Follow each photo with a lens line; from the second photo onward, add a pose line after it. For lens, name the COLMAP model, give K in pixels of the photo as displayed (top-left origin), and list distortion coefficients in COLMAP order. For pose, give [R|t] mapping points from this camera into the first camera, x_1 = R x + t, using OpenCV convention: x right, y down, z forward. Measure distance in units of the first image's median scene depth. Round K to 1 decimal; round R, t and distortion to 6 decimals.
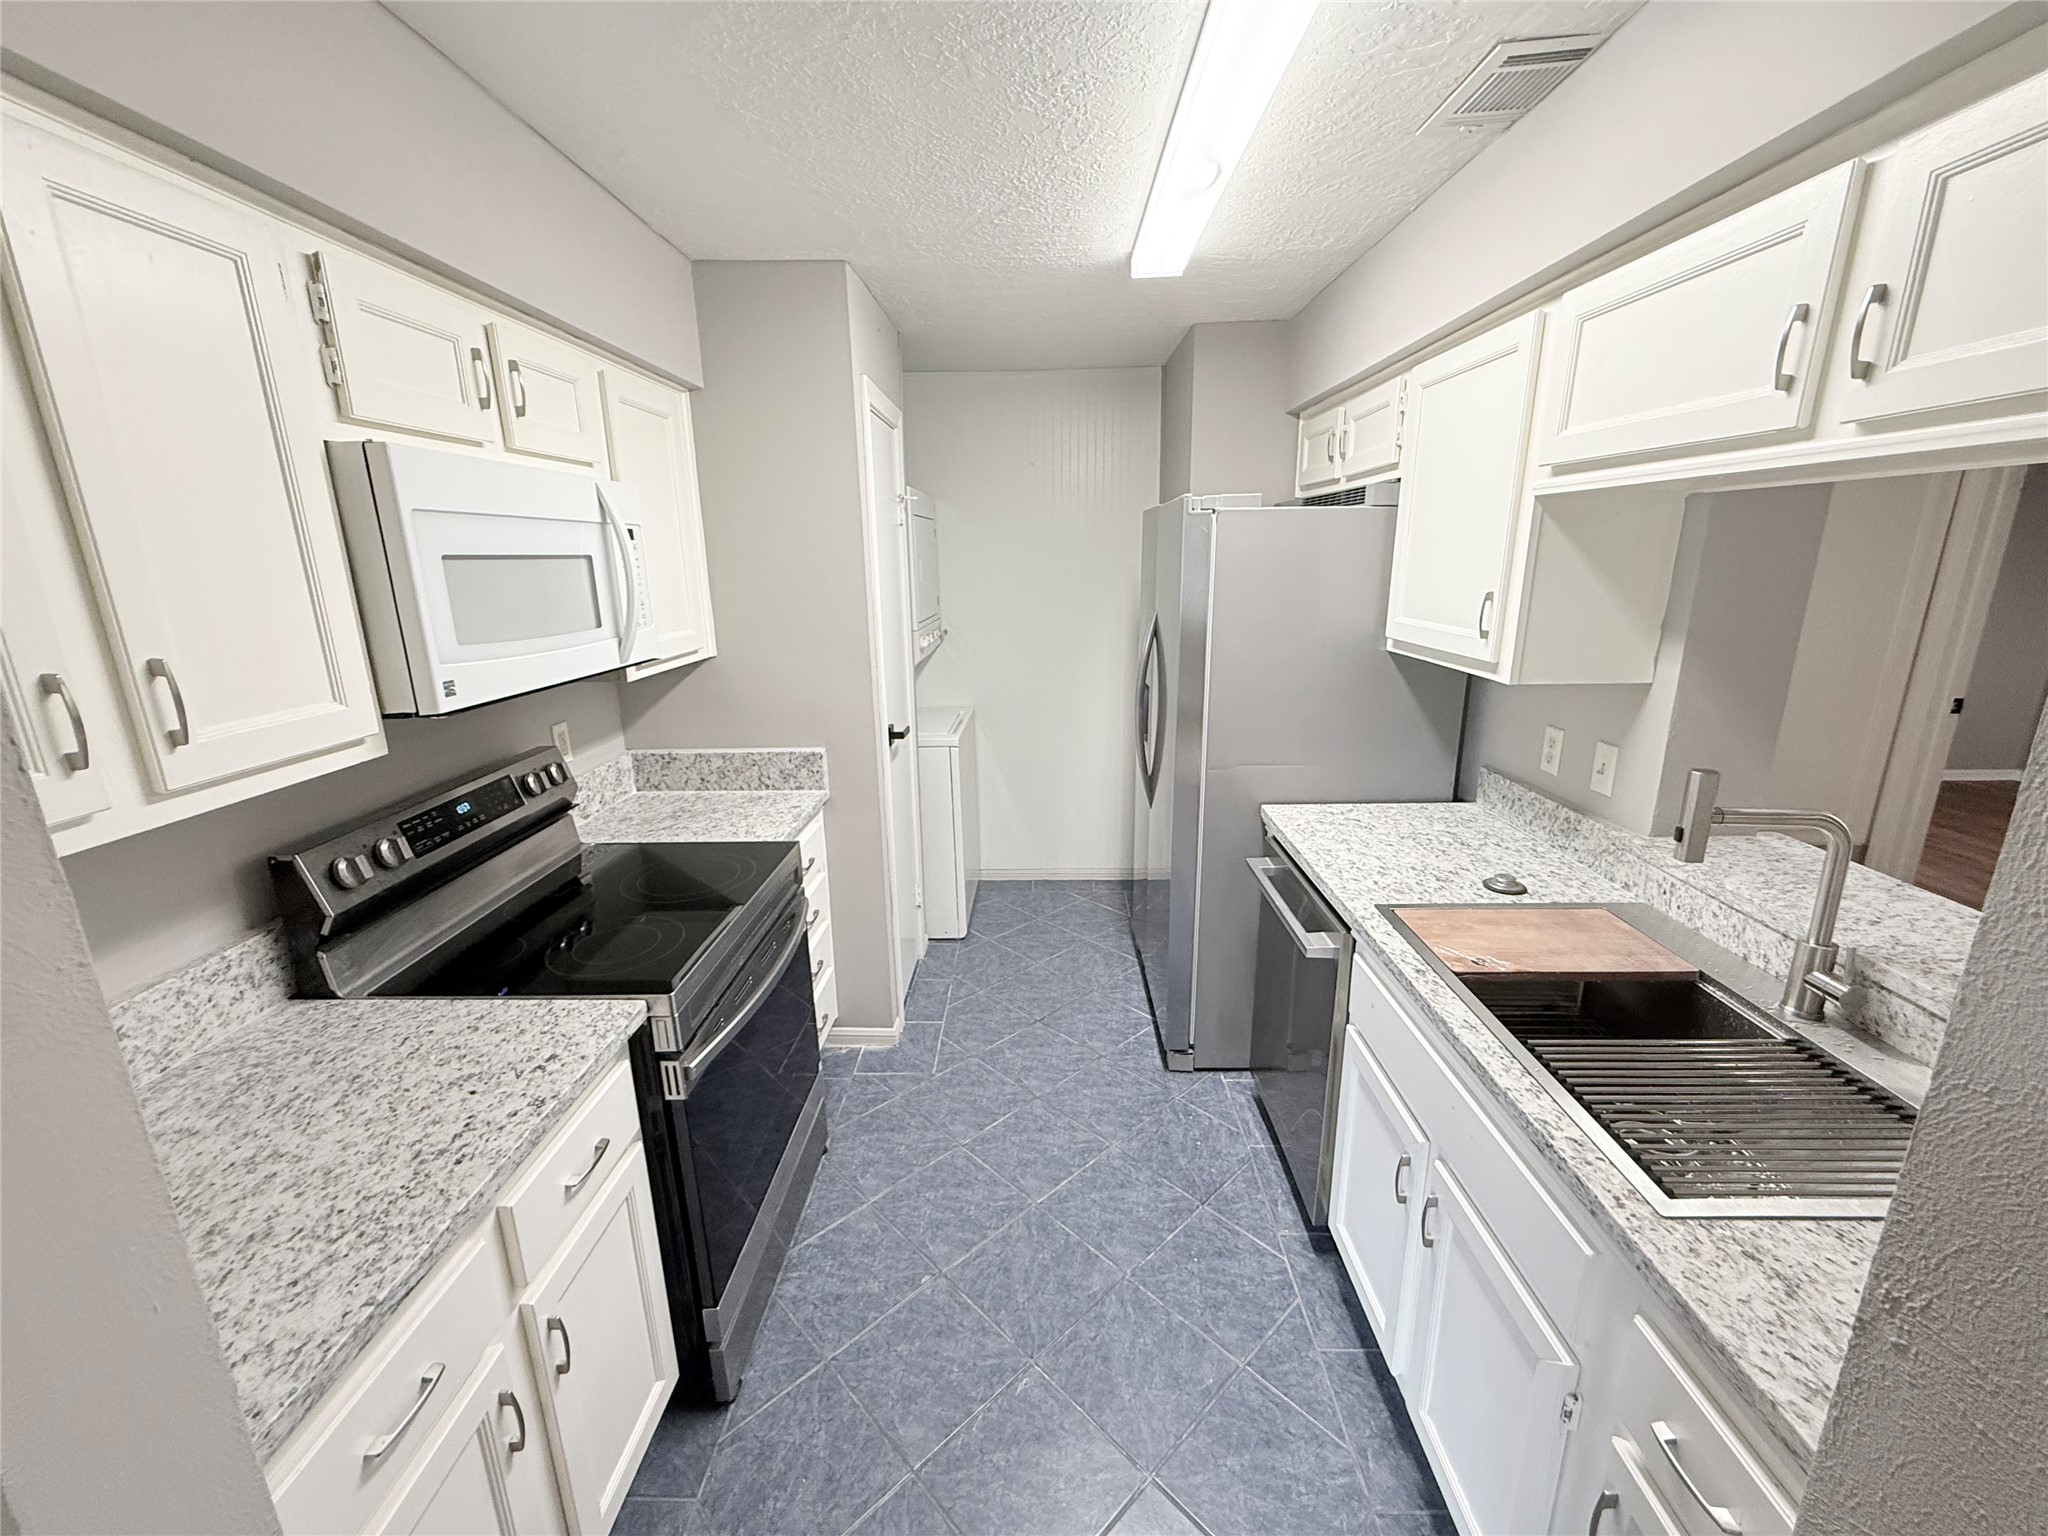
lens RADIAL K [[829.1, 0, 1024.0], [0, 829.1, 768.0], [0, 0, 1]] dist [0.001083, 0.000232]
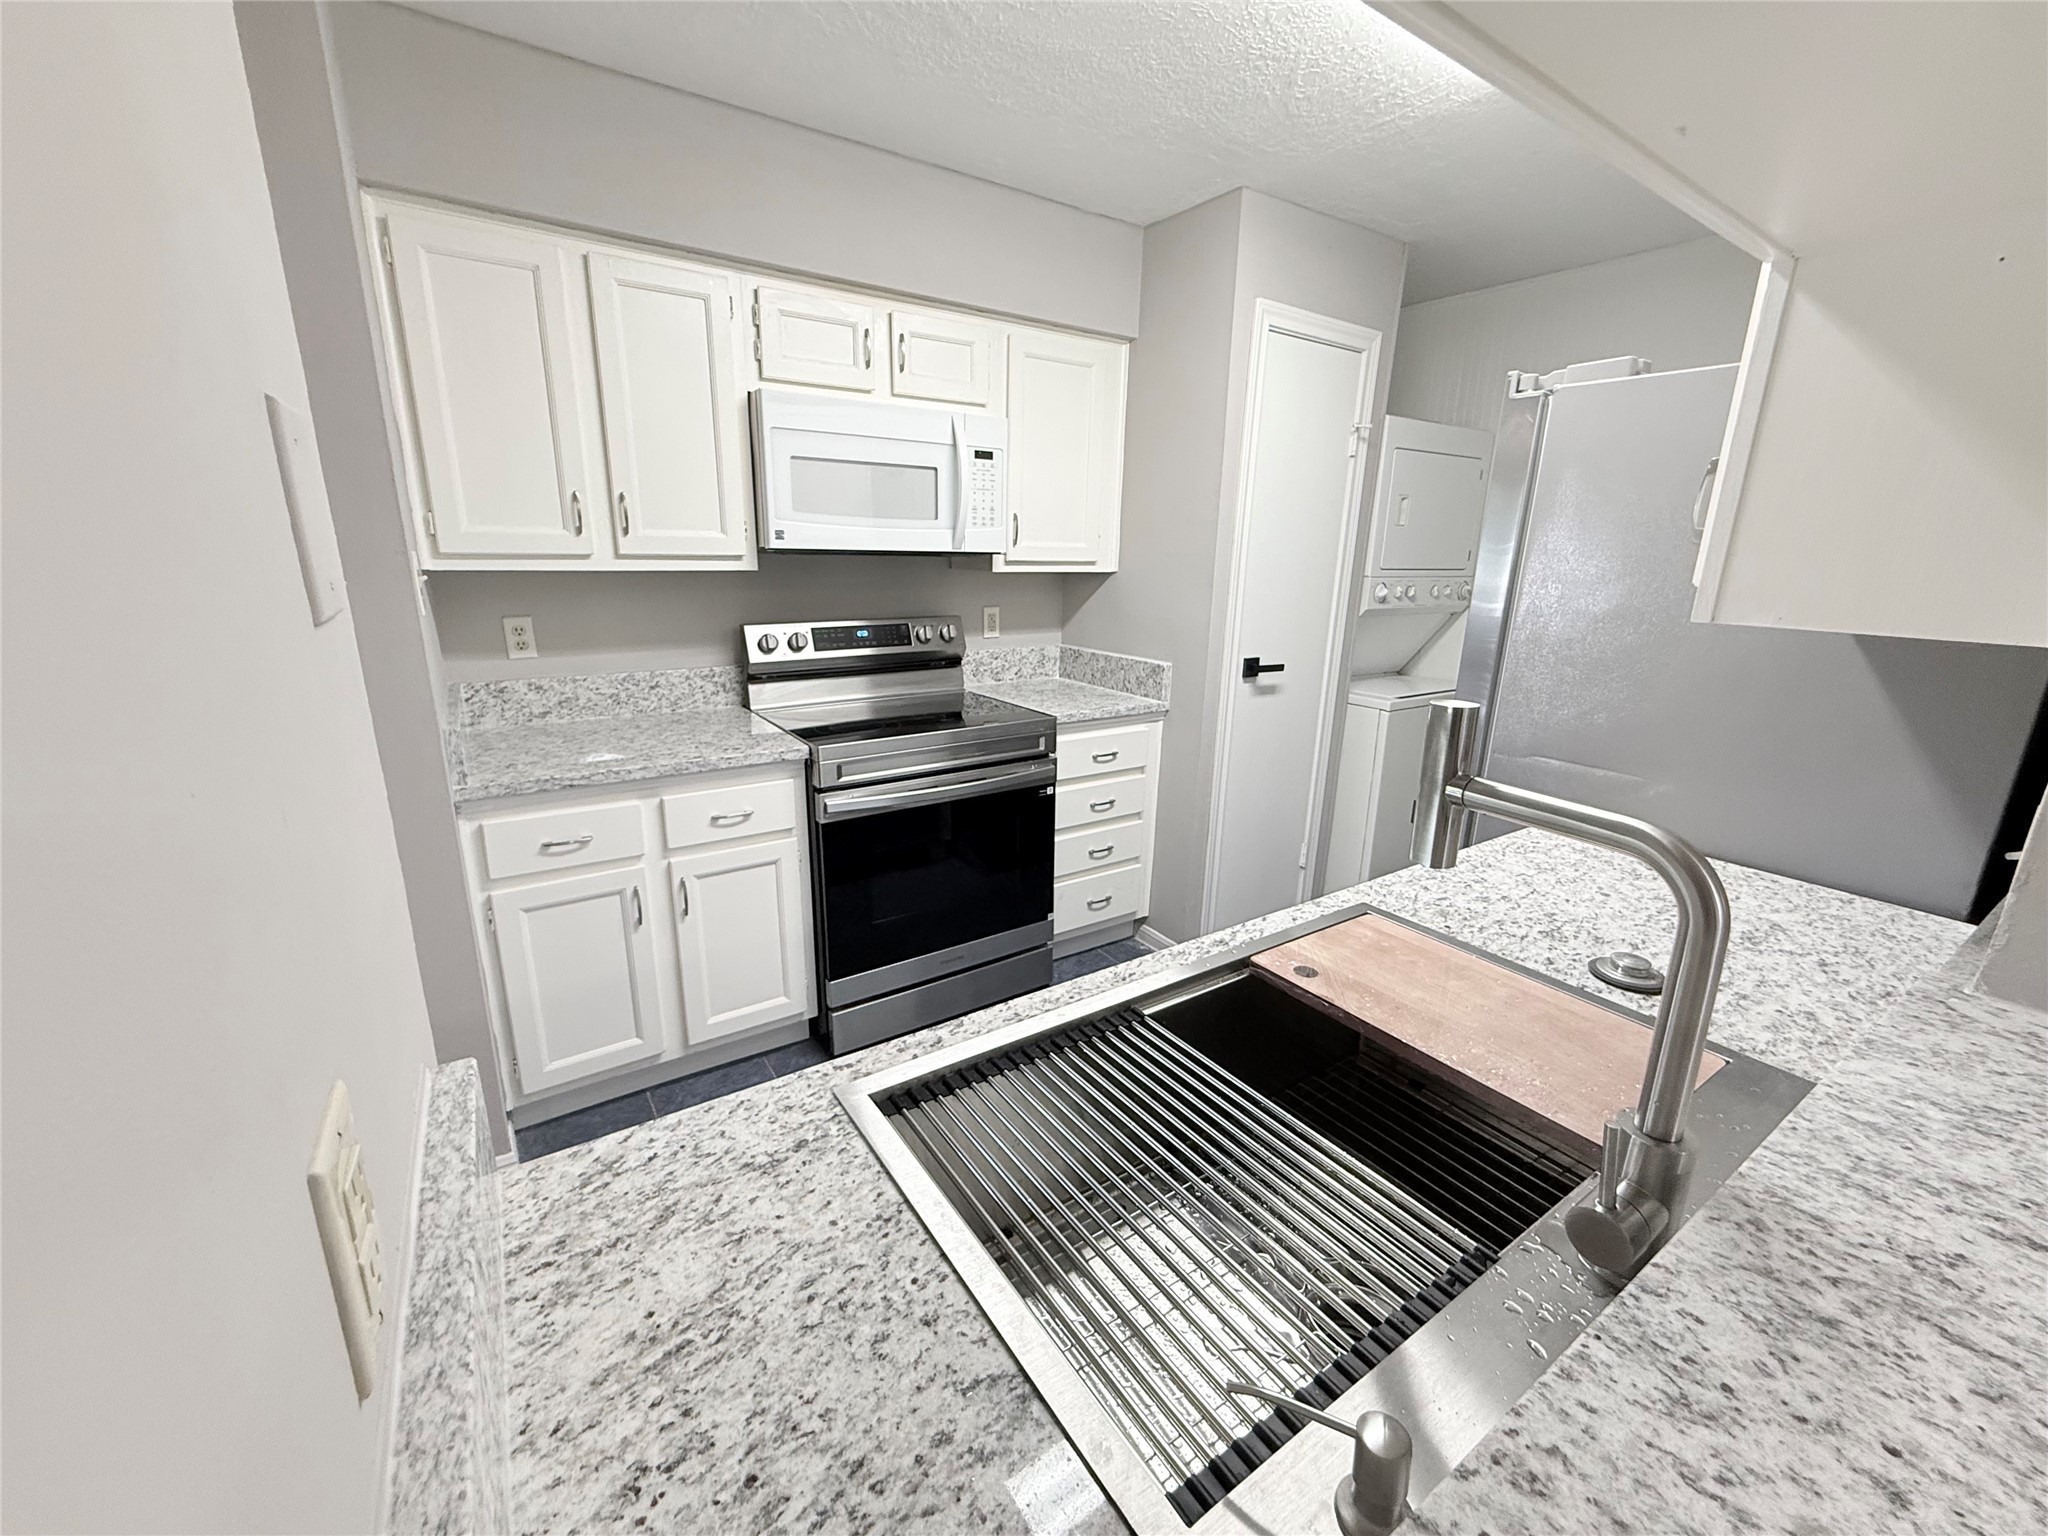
lens RADIAL K [[829.1, 0, 1024.0], [0, 829.1, 768.0], [0, 0, 1]] dist [0.001083, 0.000232]
pose [[0.571597, 0.236501, -0.785713, 0.751791], [-0.233506, 0.964854, 0.120549, 0.031541], [0.786608, 0.114563, 0.606732, 0.298446]]
